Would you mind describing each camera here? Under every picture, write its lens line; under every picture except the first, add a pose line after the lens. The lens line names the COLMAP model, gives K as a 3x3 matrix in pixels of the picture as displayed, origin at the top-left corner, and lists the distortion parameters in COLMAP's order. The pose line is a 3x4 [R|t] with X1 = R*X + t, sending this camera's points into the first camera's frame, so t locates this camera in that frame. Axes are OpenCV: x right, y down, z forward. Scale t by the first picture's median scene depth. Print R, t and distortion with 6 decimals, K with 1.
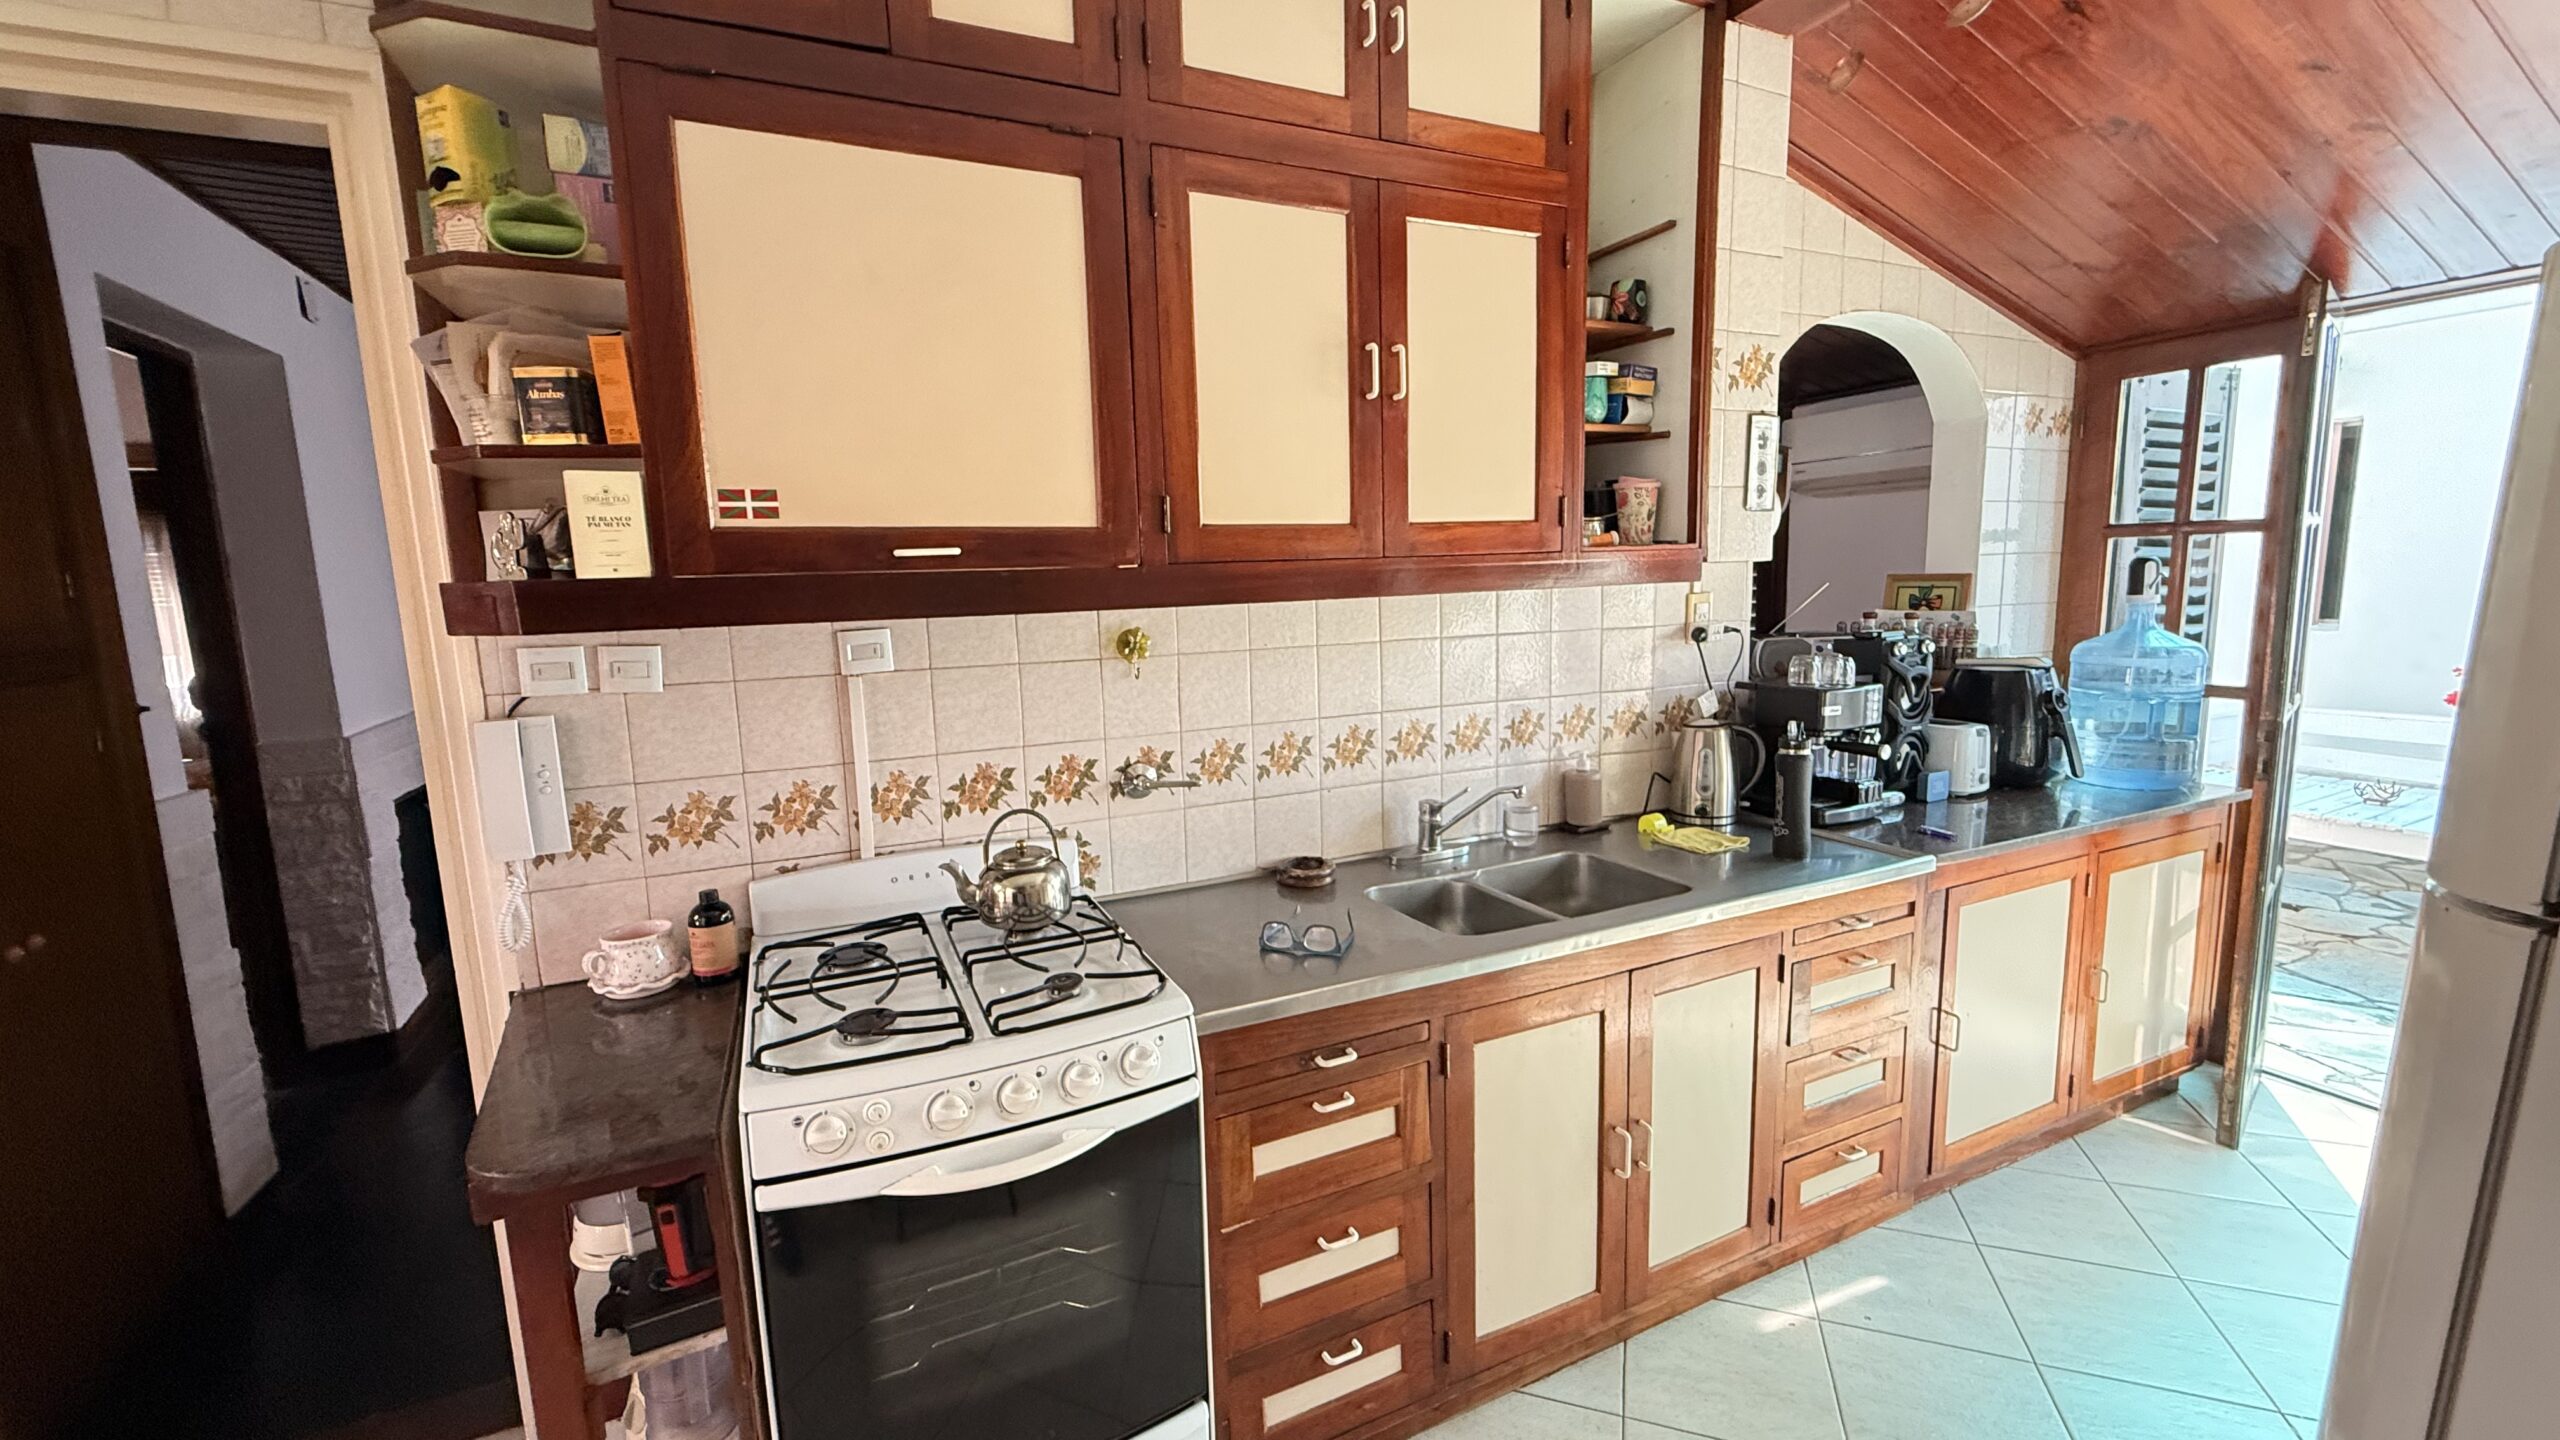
lens RADIAL K [[1018.4, 0, 1279.0], [0, 1018.4, 719.2], [0, 0, 1]] dist [-0.000731, 0.000186]
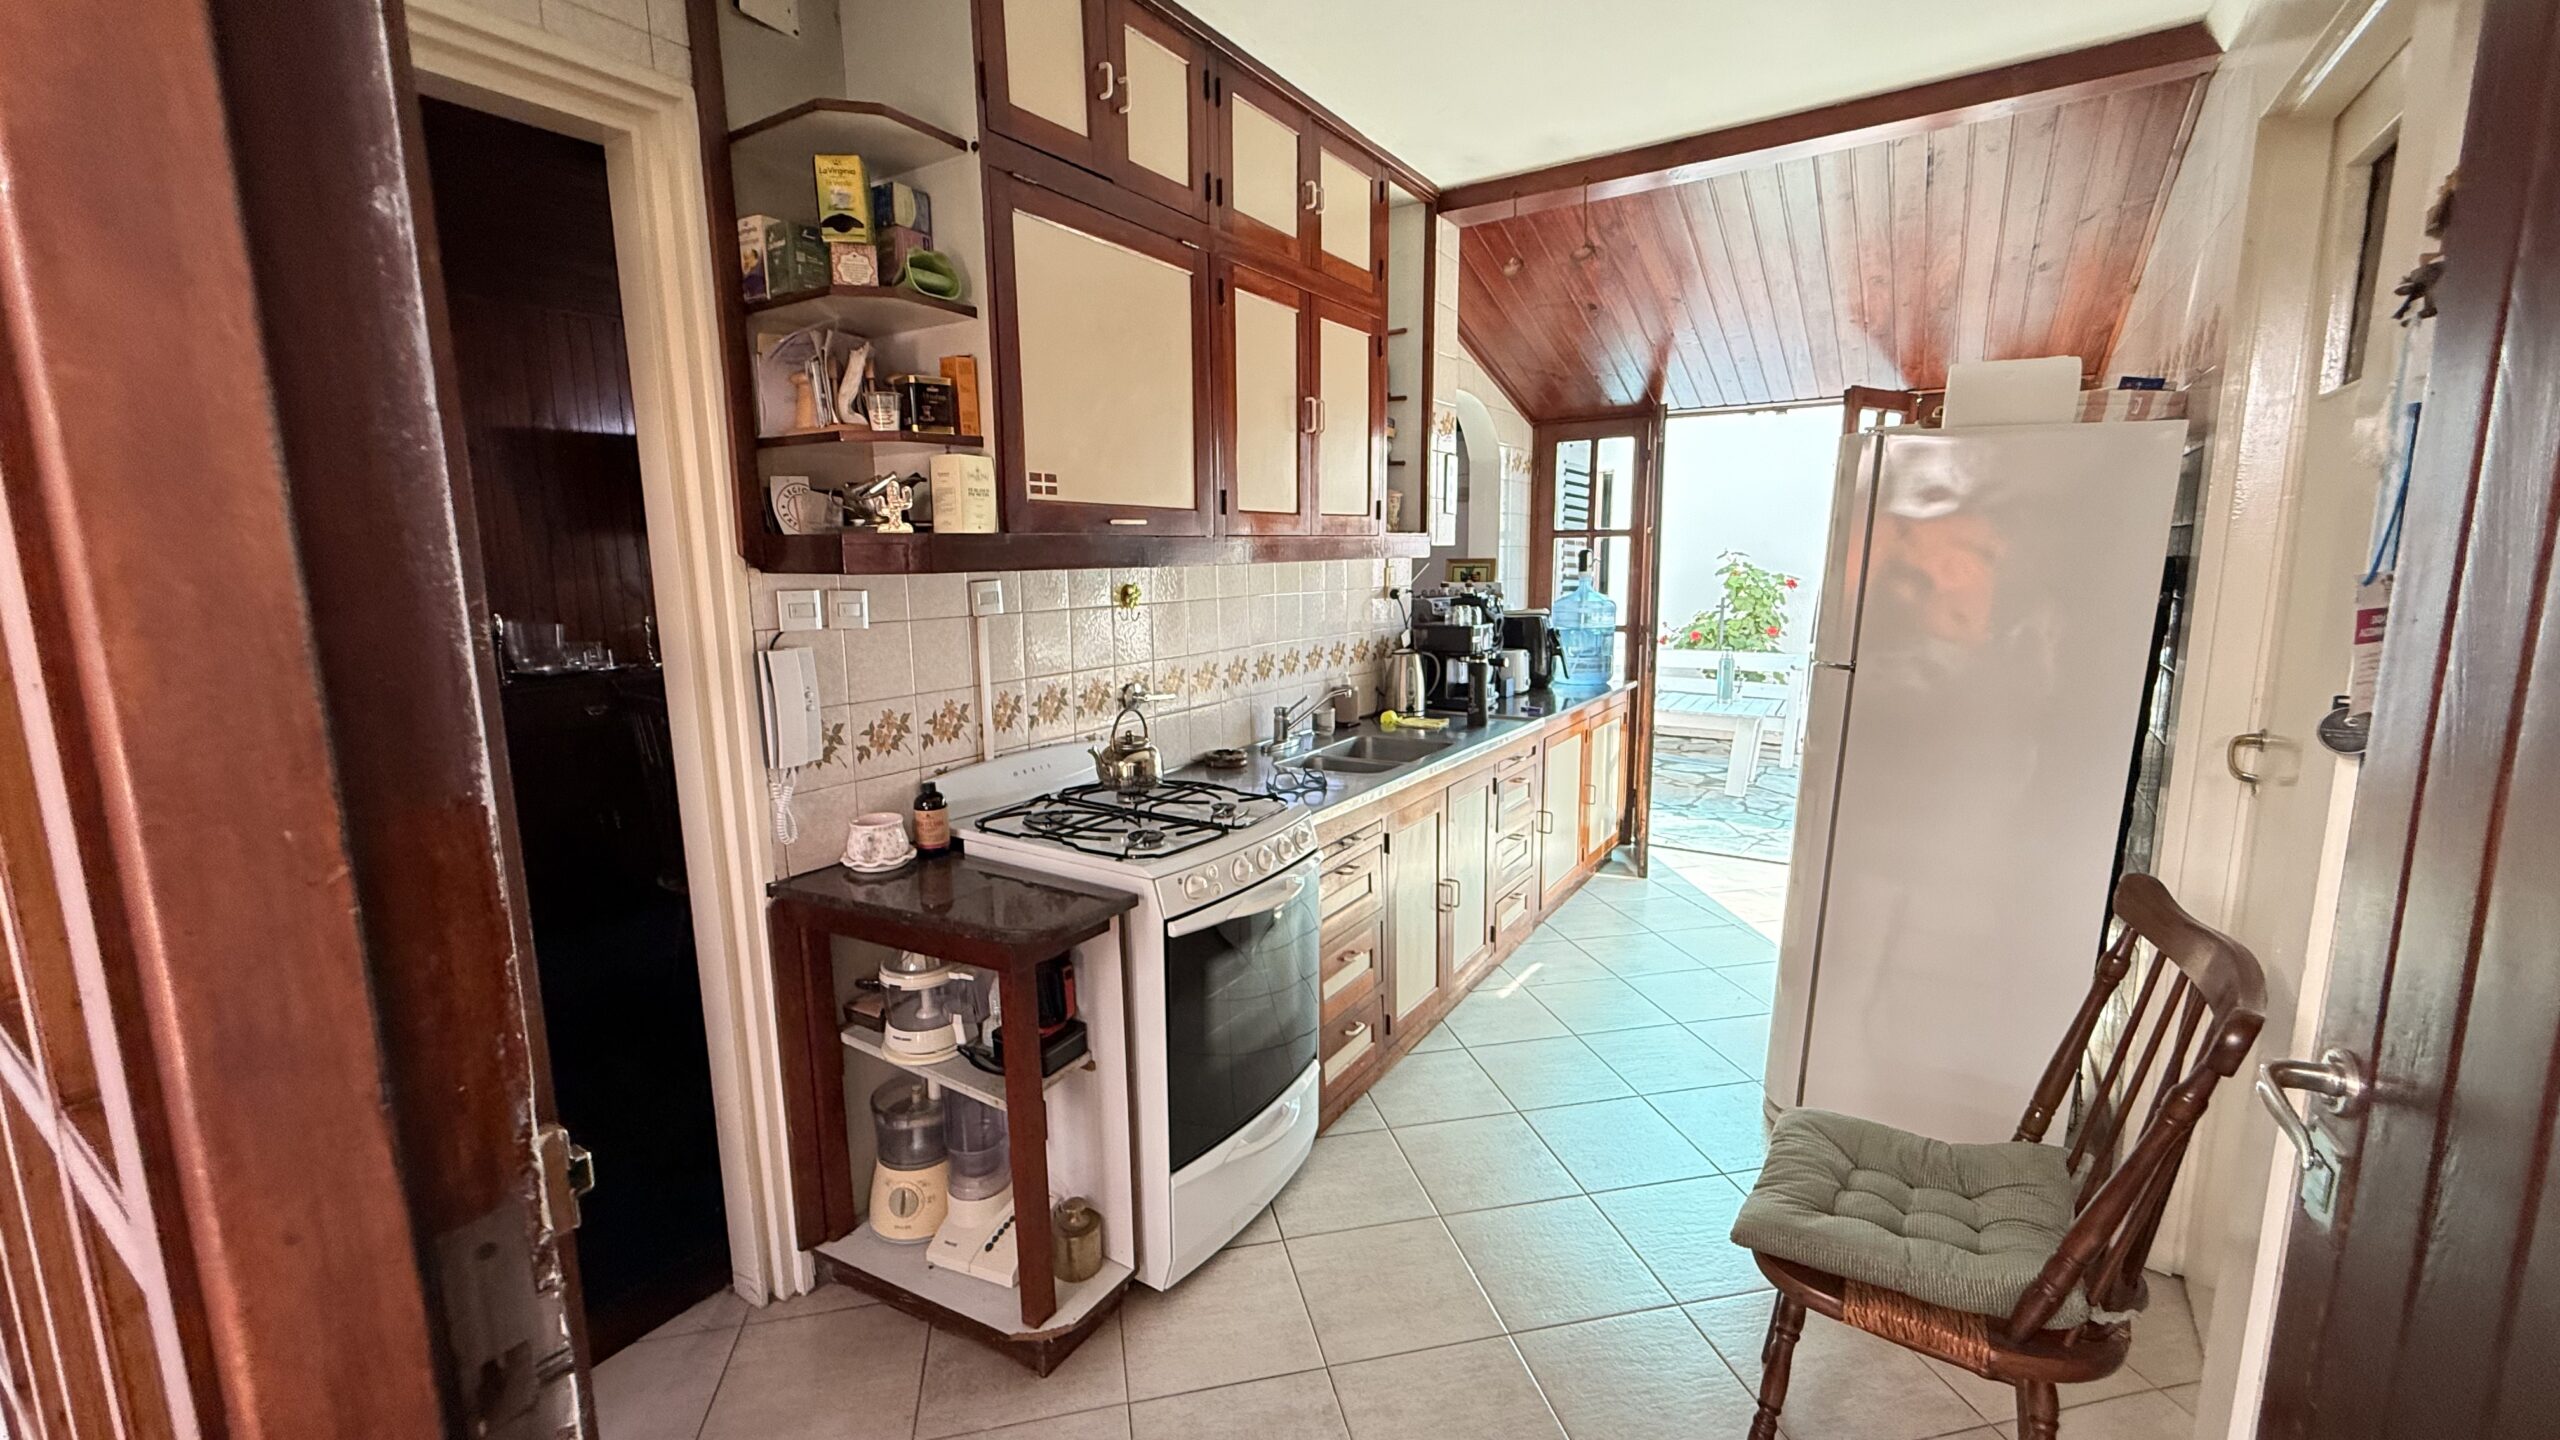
lens RADIAL K [[1018.4, 0, 1277.6], [0, 1018.4, 717.0], [0, 0, 1]] dist [-0.000731, 0.000186]
pose [[0.850686, -0.064894, 0.521654, -0.638304], [0.061943, 0.997812, 0.023116, 0.063323], [-0.522012, 0.012648, 0.852844, -0.237707]]
